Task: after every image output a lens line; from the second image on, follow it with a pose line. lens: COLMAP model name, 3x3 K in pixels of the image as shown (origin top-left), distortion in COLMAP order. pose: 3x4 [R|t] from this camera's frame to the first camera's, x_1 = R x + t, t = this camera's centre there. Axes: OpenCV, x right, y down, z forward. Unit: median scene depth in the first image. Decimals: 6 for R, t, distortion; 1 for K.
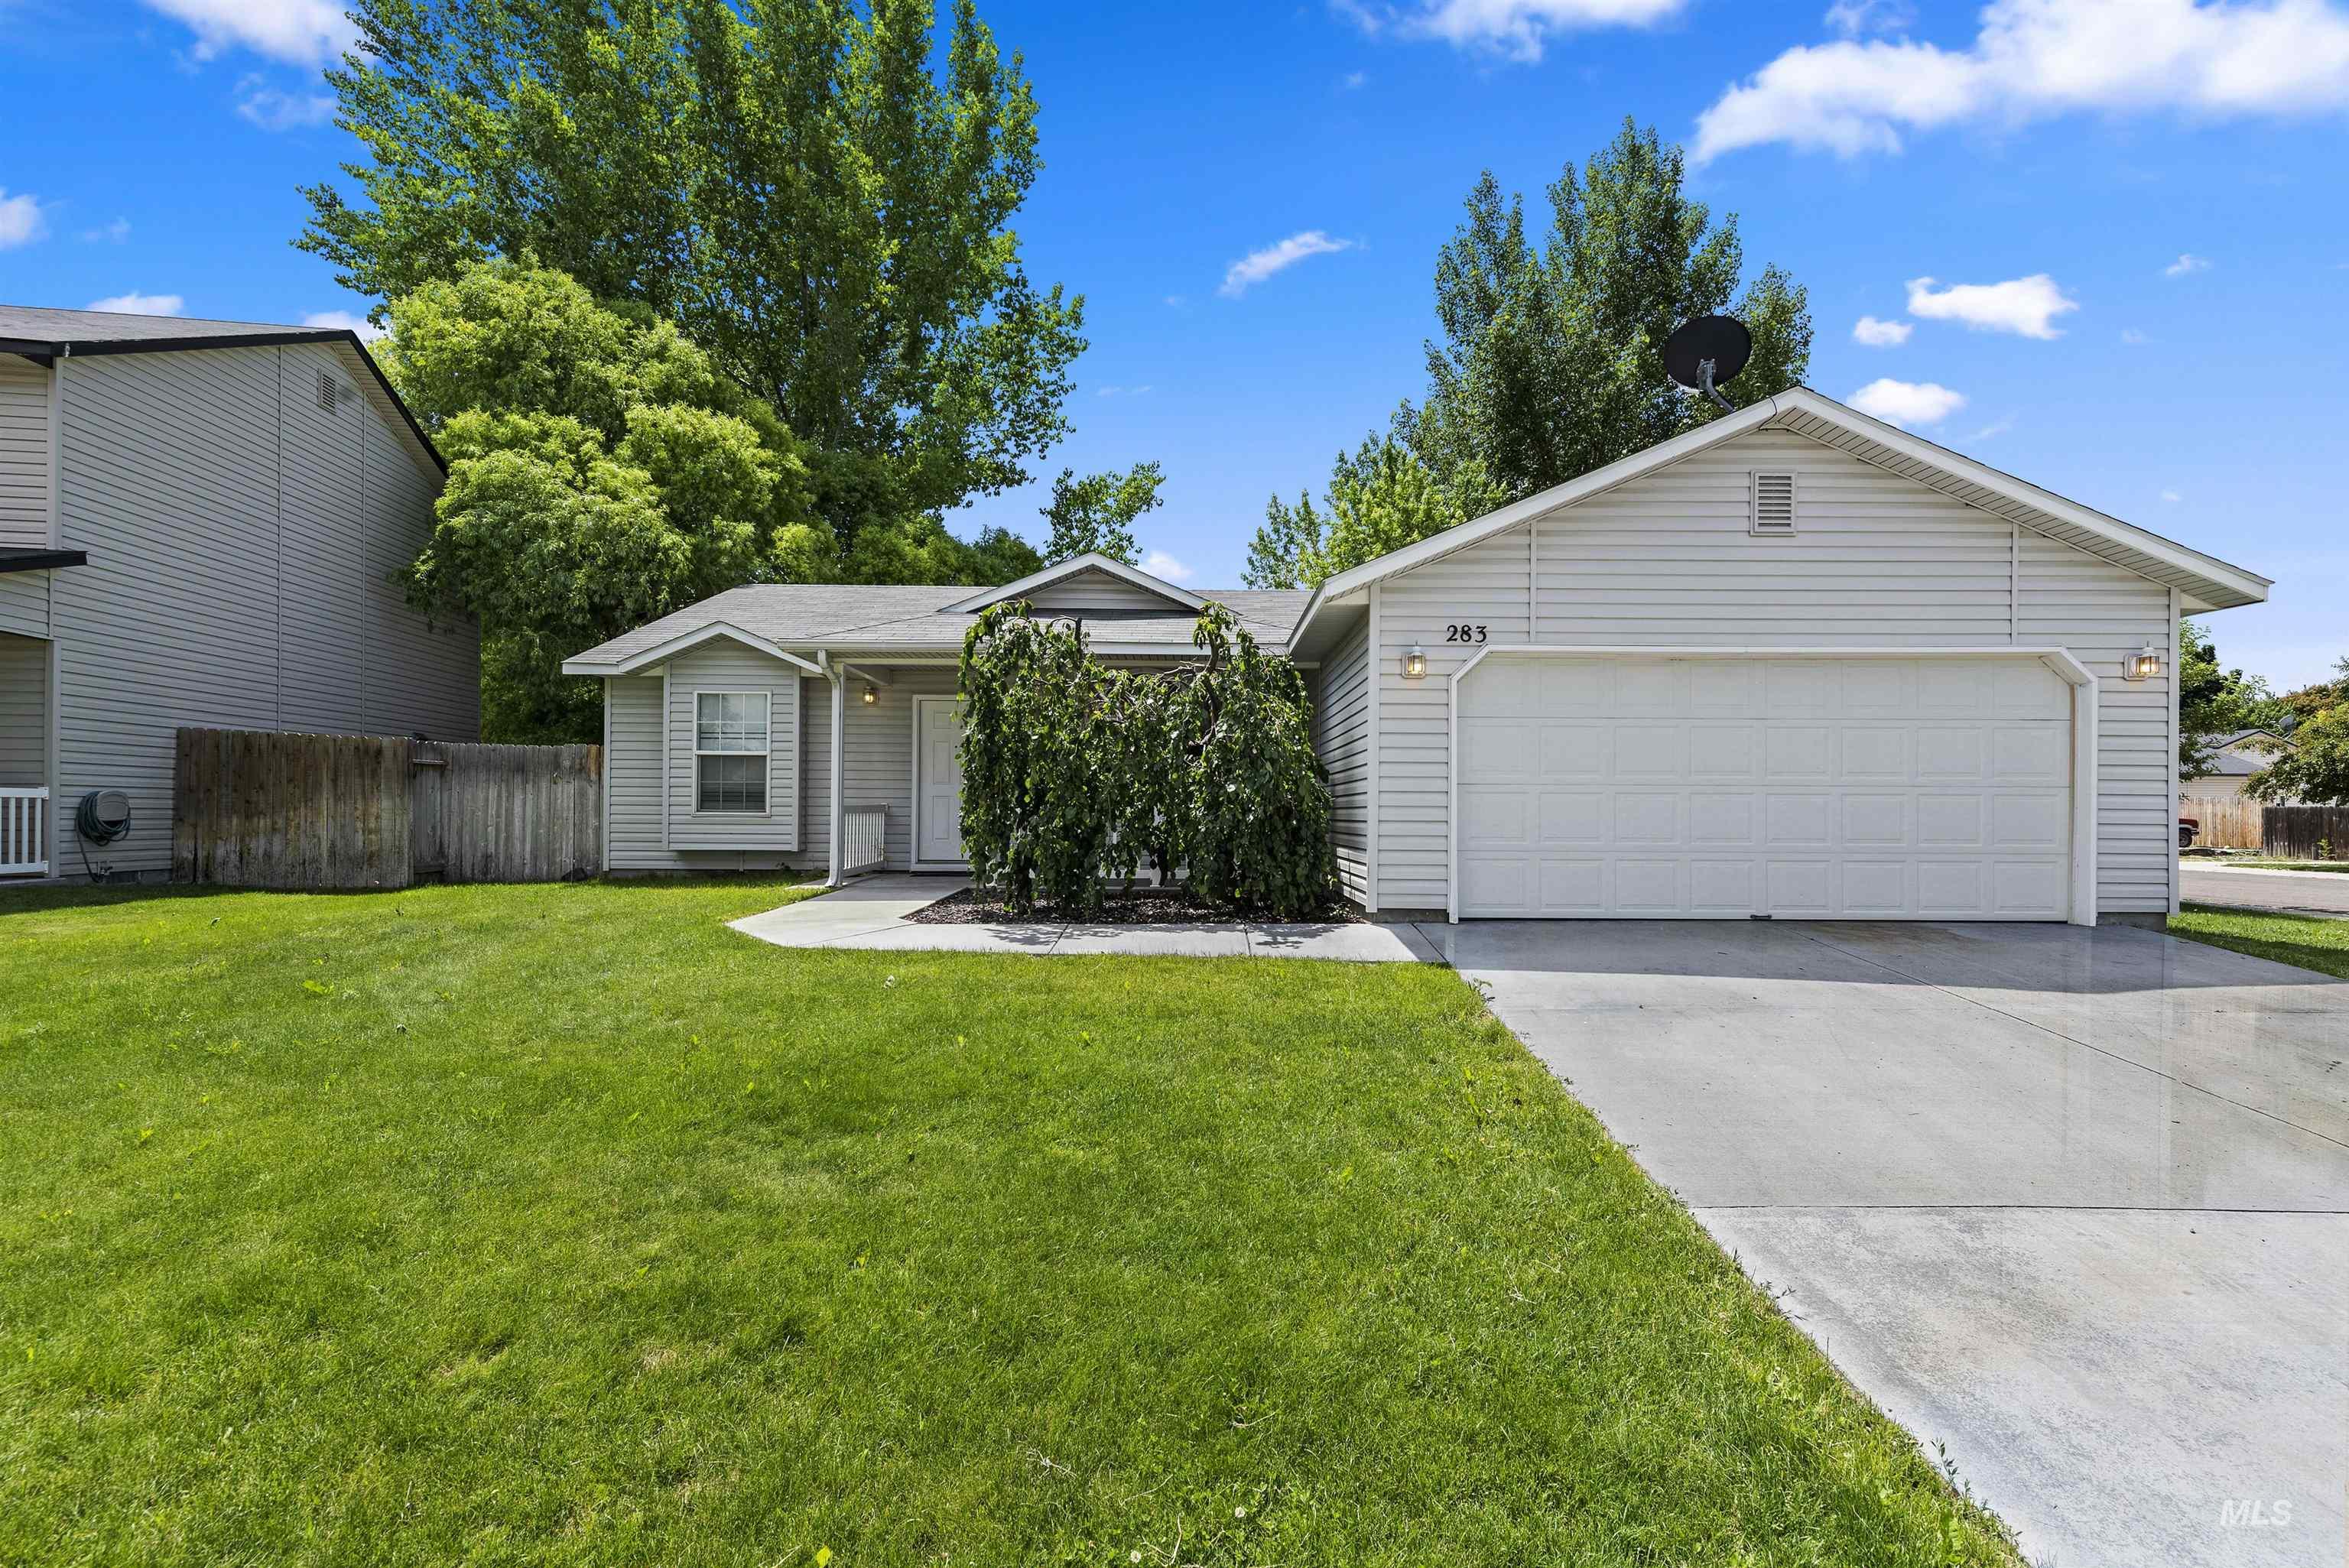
lens RADIAL K [[1052.3, 0, 1179.4], [0, 1052.3, 805.9], [0, 0, 1]] dist [0.002661, 0.000378]
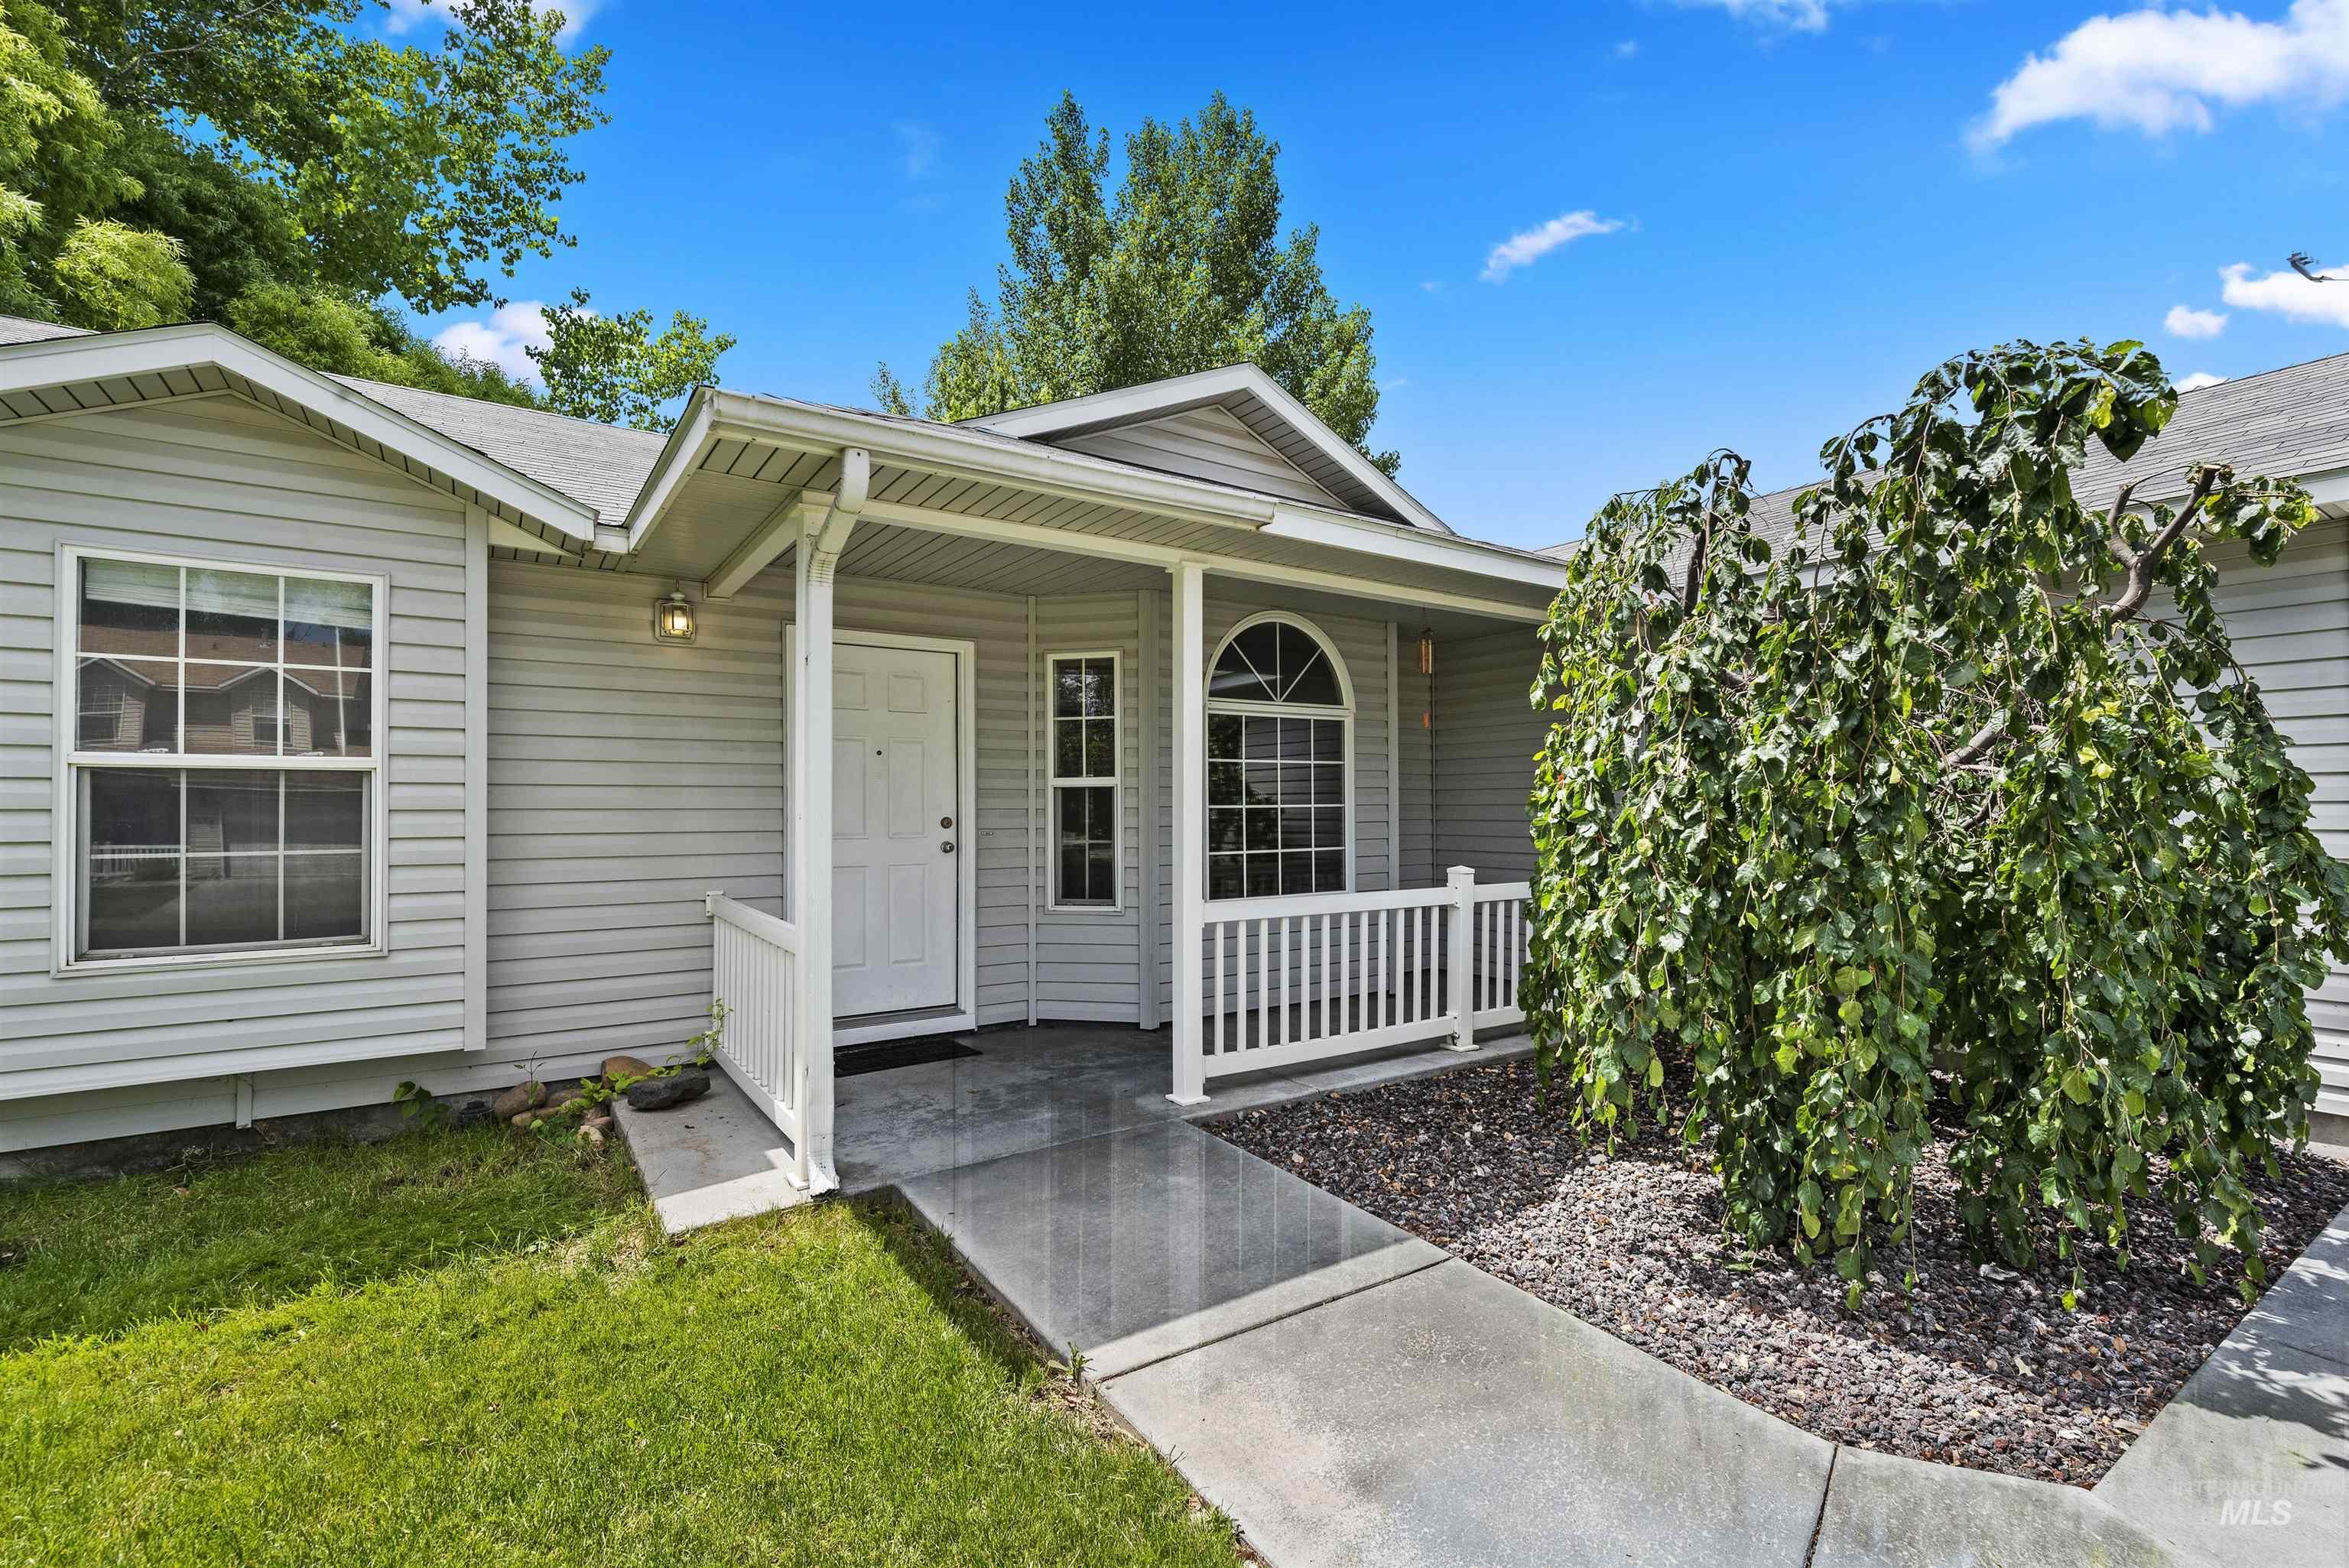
lens RADIAL K [[1052.3, 0, 1179.4], [0, 1052.3, 805.9], [0, 0, 1]] dist [0.002661, 0.000378]
pose [[0.829078, -0.009462, 0.559053, -0.365977], [0.002636, 0.999912, 0.013015, -0.040287], [-0.559127, -0.009317, 0.829030, 0.585071]]
